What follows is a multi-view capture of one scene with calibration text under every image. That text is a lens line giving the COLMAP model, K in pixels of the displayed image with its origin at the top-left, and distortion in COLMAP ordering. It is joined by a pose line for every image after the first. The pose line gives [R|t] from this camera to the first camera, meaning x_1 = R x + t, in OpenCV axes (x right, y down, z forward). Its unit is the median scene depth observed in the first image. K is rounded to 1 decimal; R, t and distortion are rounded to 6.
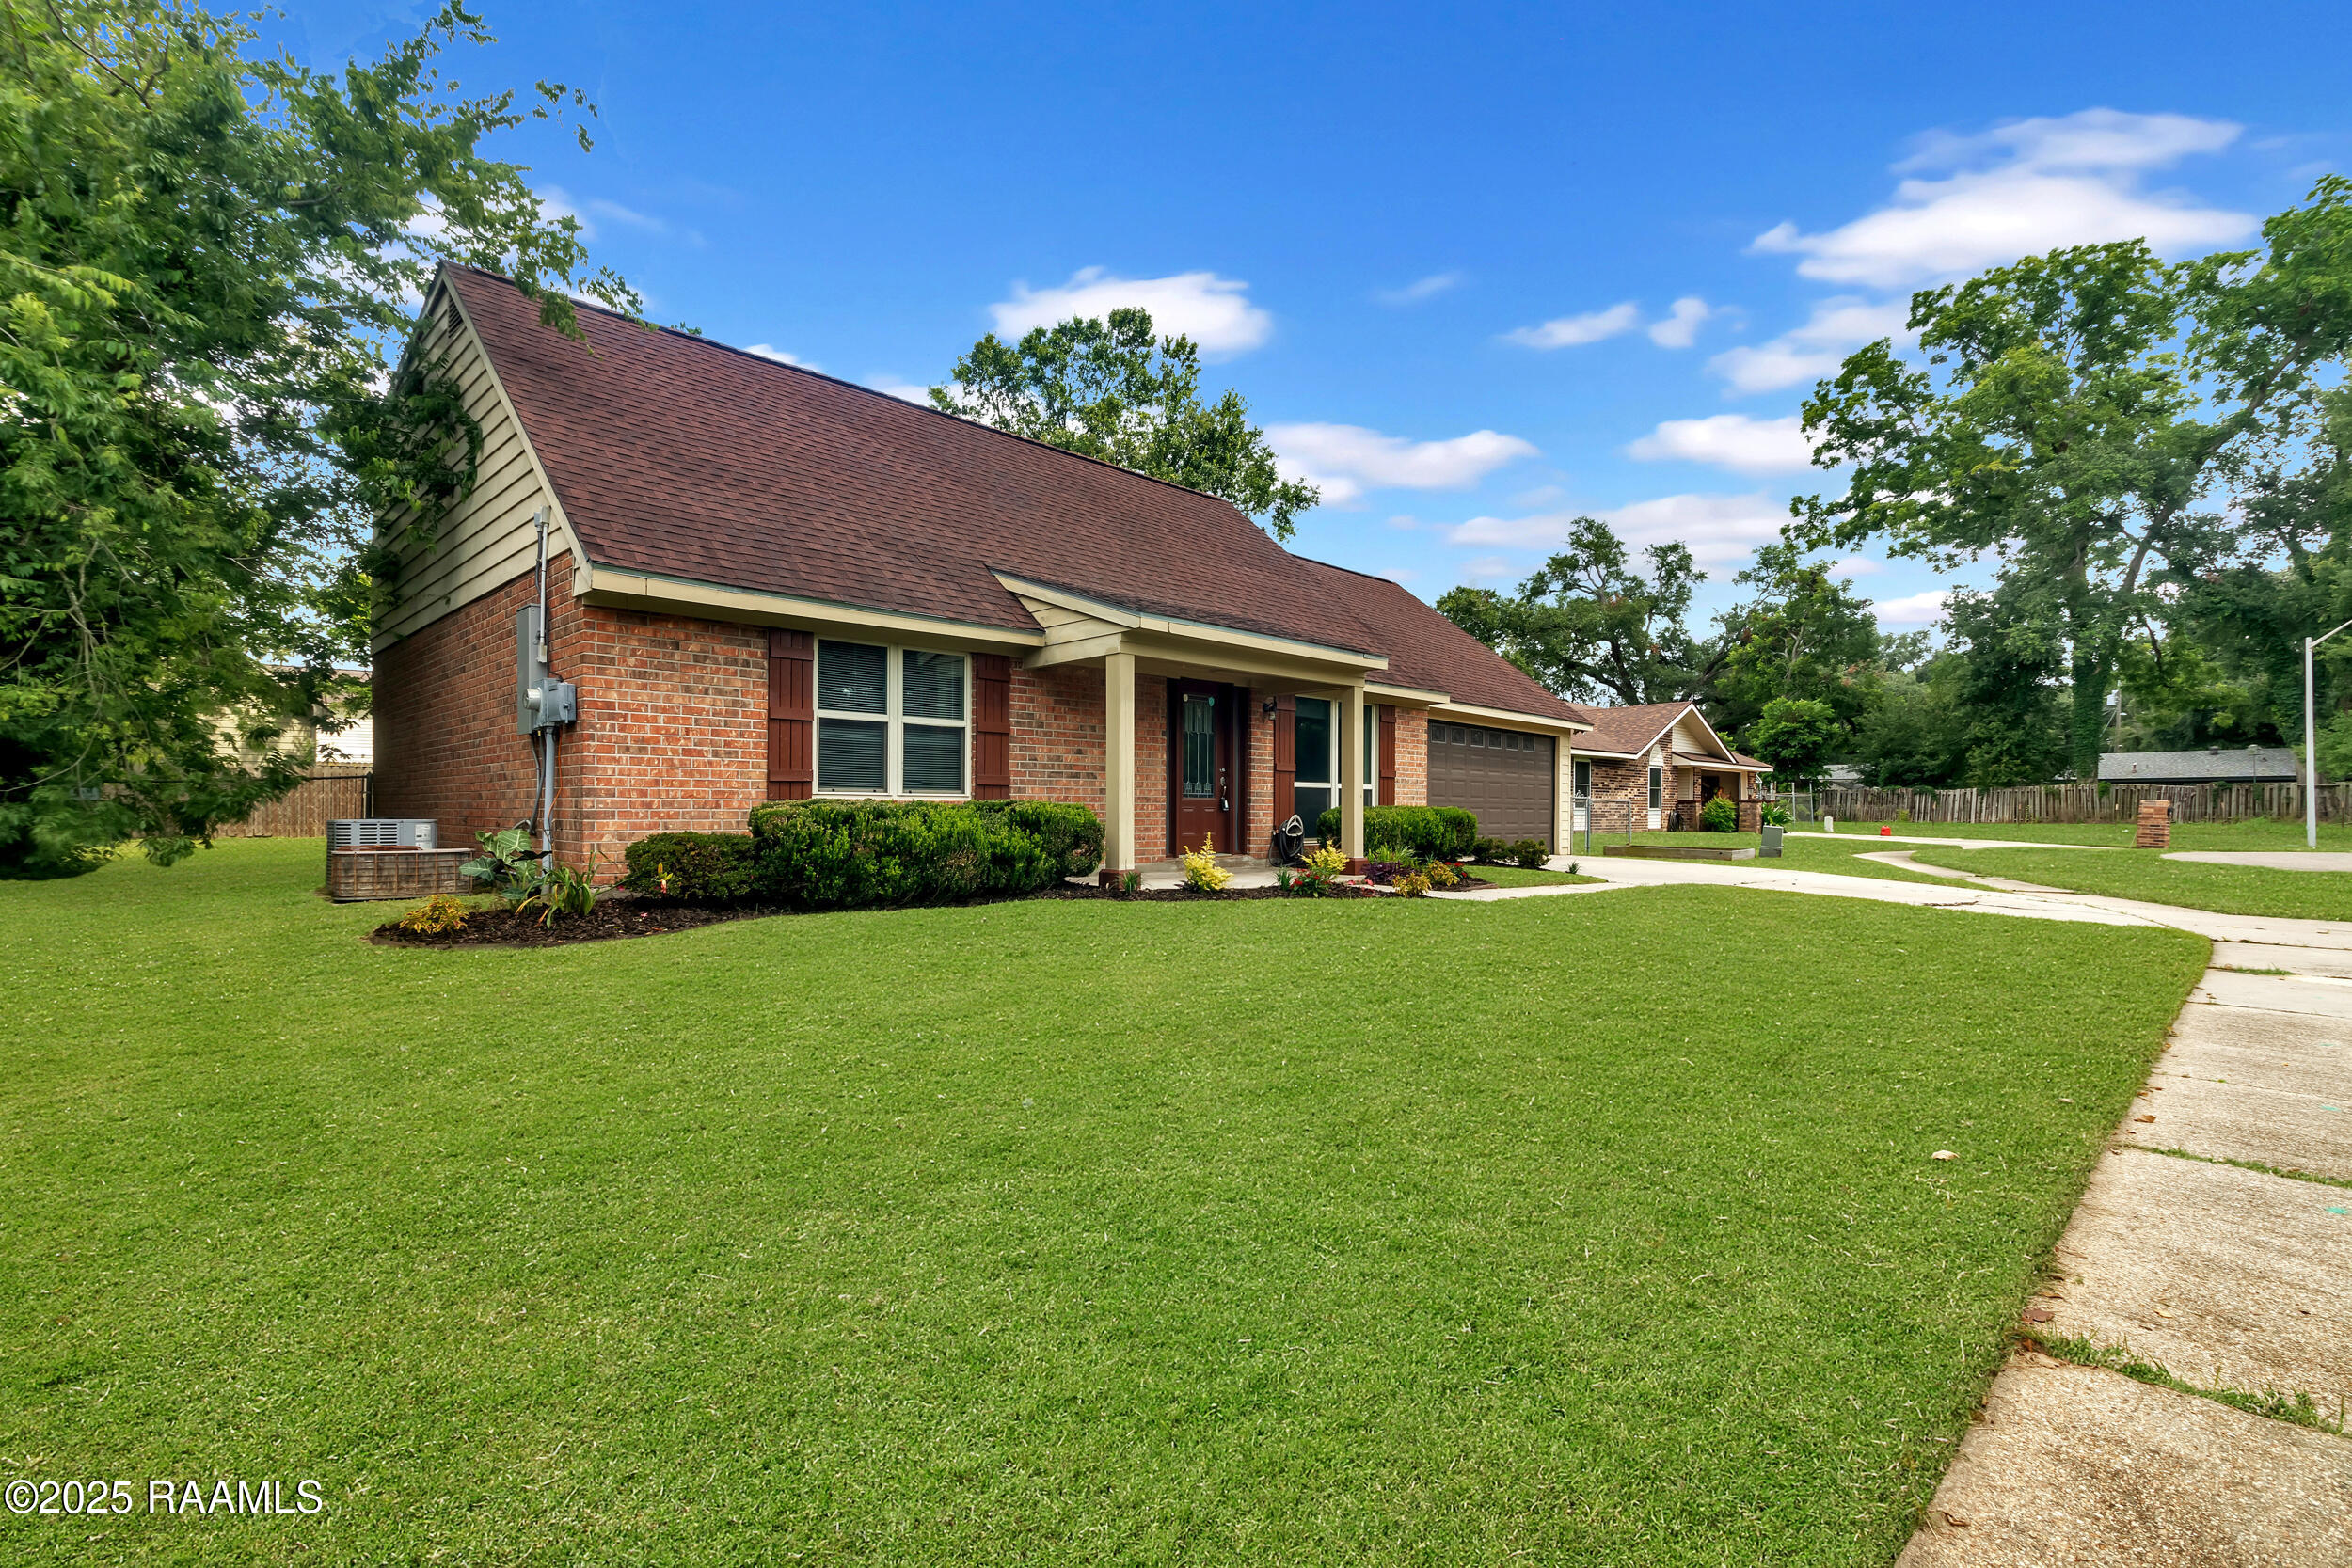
lens RADIAL K [[1061.4, 0, 1176.0], [0, 1061.4, 784.0], [0, 0, 1]] dist [0.008360, -0.000043]
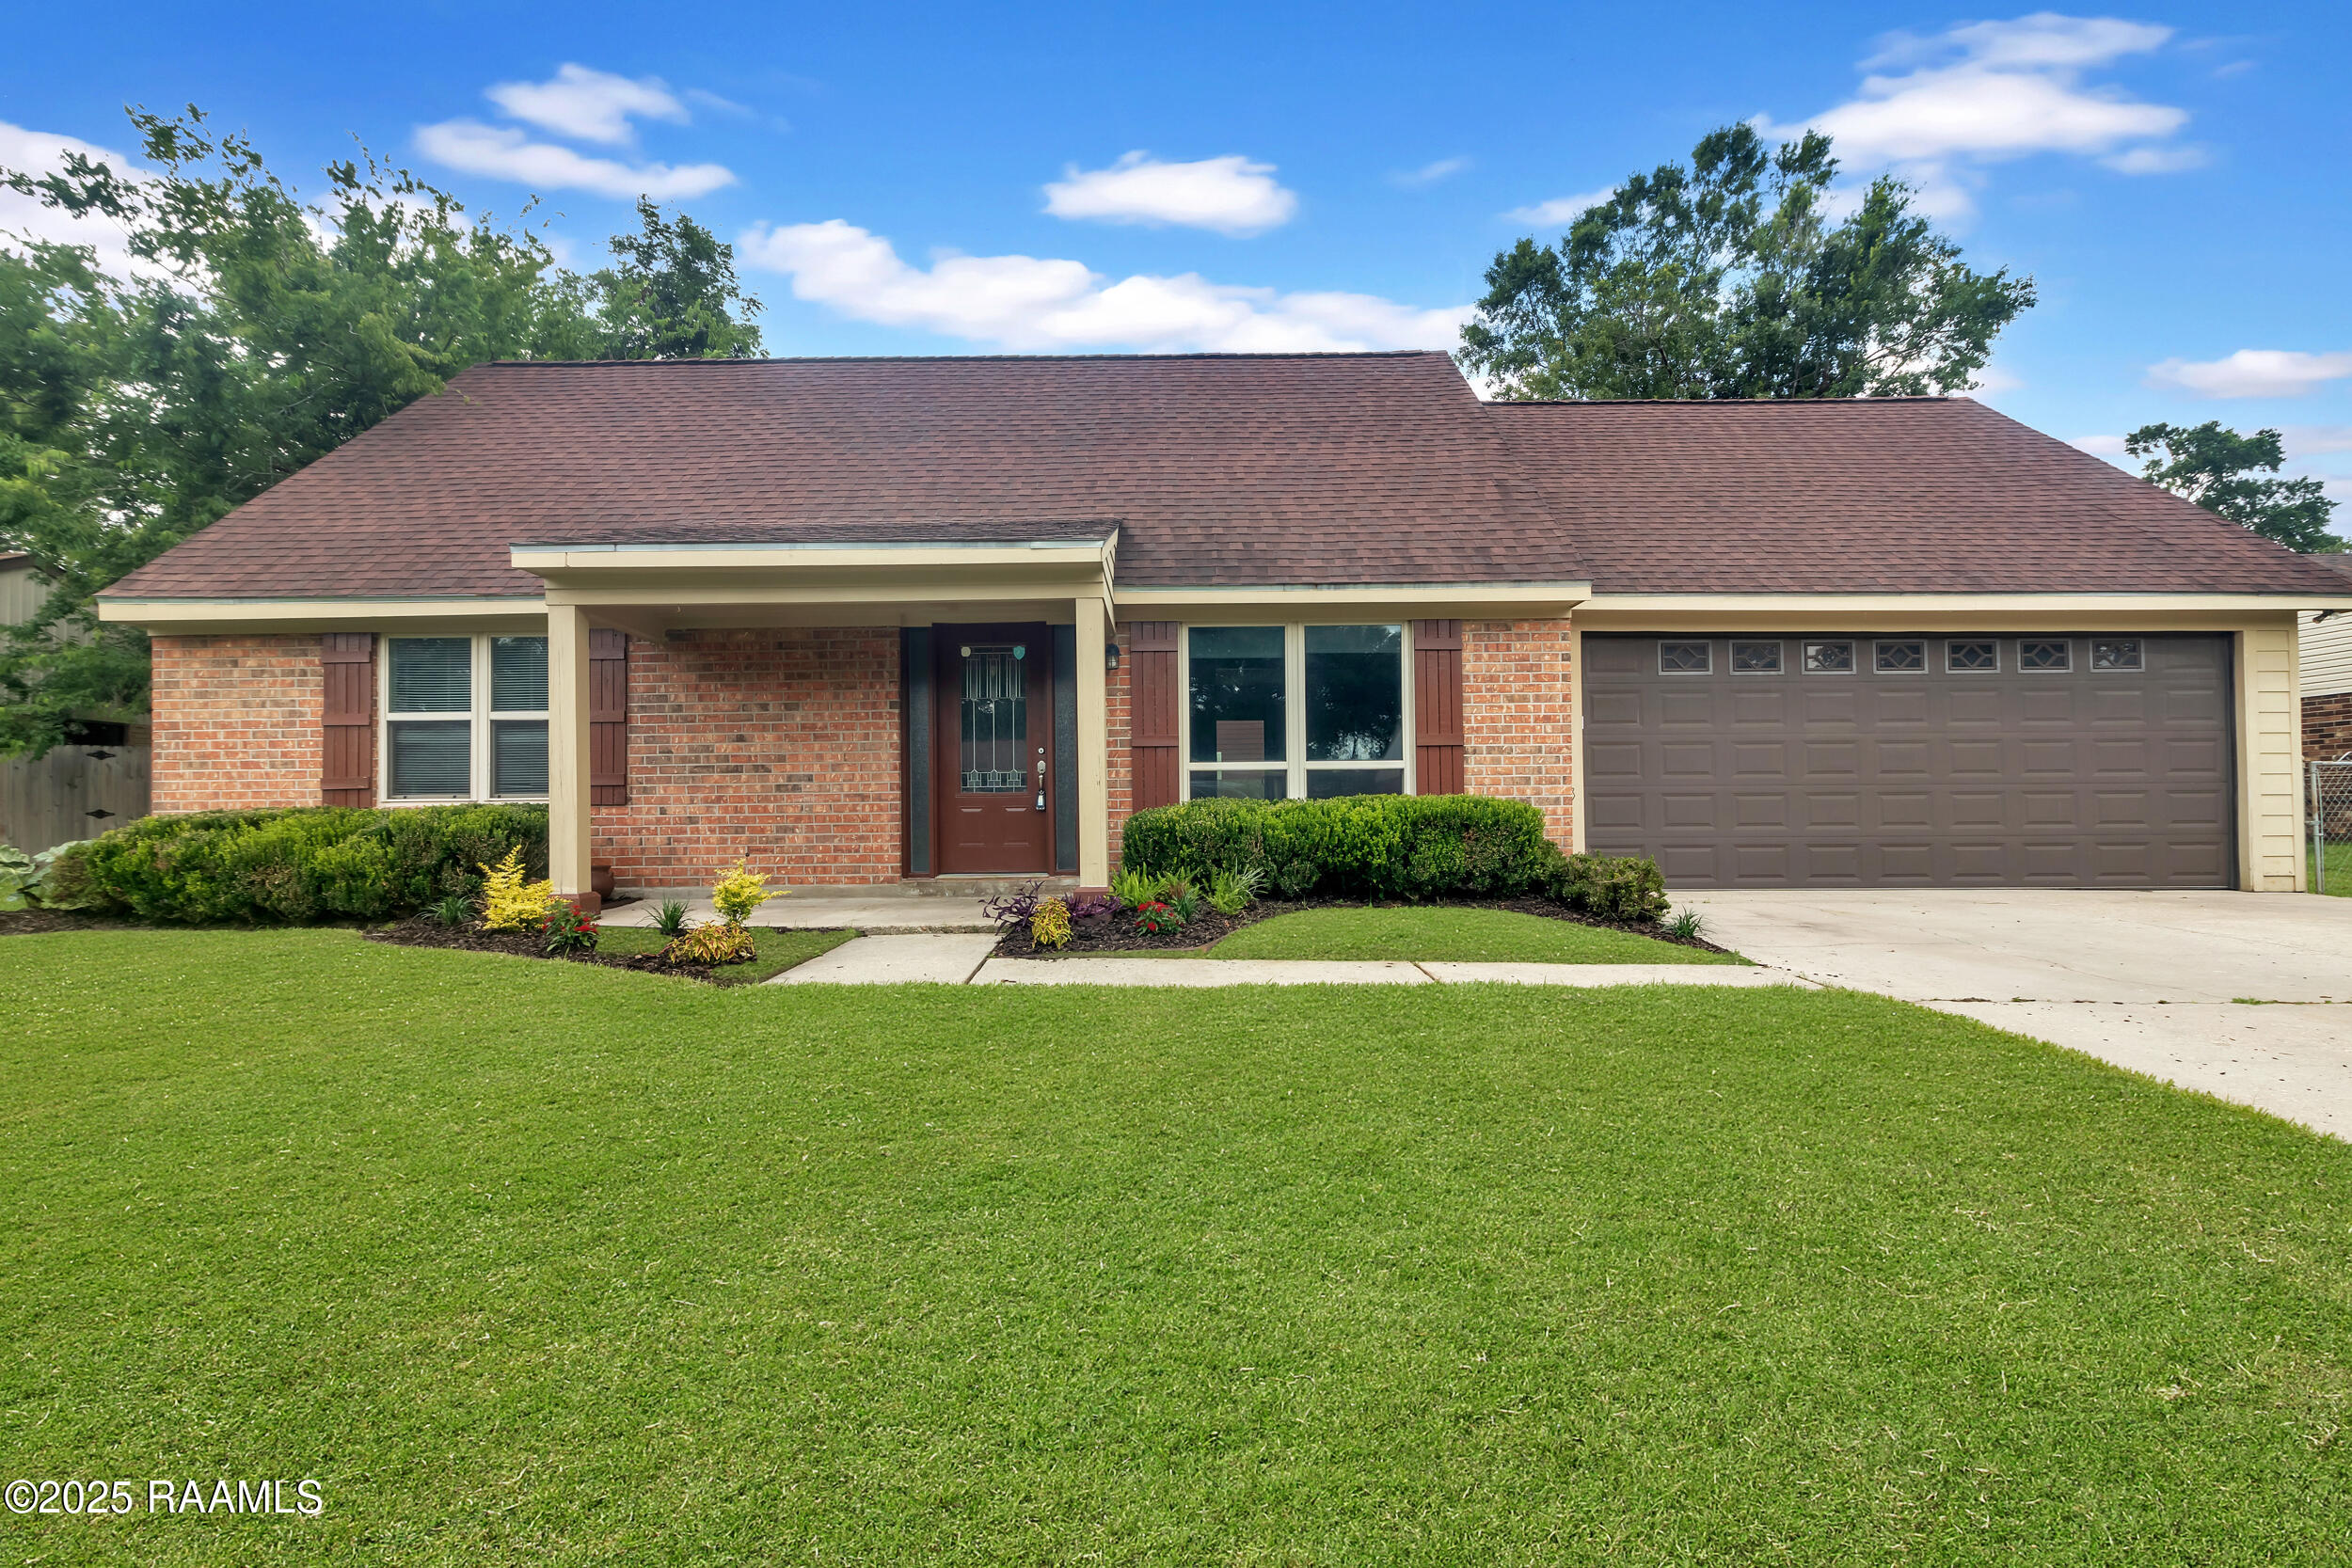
lens RADIAL K [[1061.4, 0, 1176.0], [0, 1061.4, 784.0], [0, 0, 1]] dist [0.008360, -0.000043]
pose [[0.703153, -0.032938, -0.710276, 0.872995], [0.031357, 0.999391, -0.015303, 0.031540], [0.710347, -0.011512, 0.703757, 0.869193]]
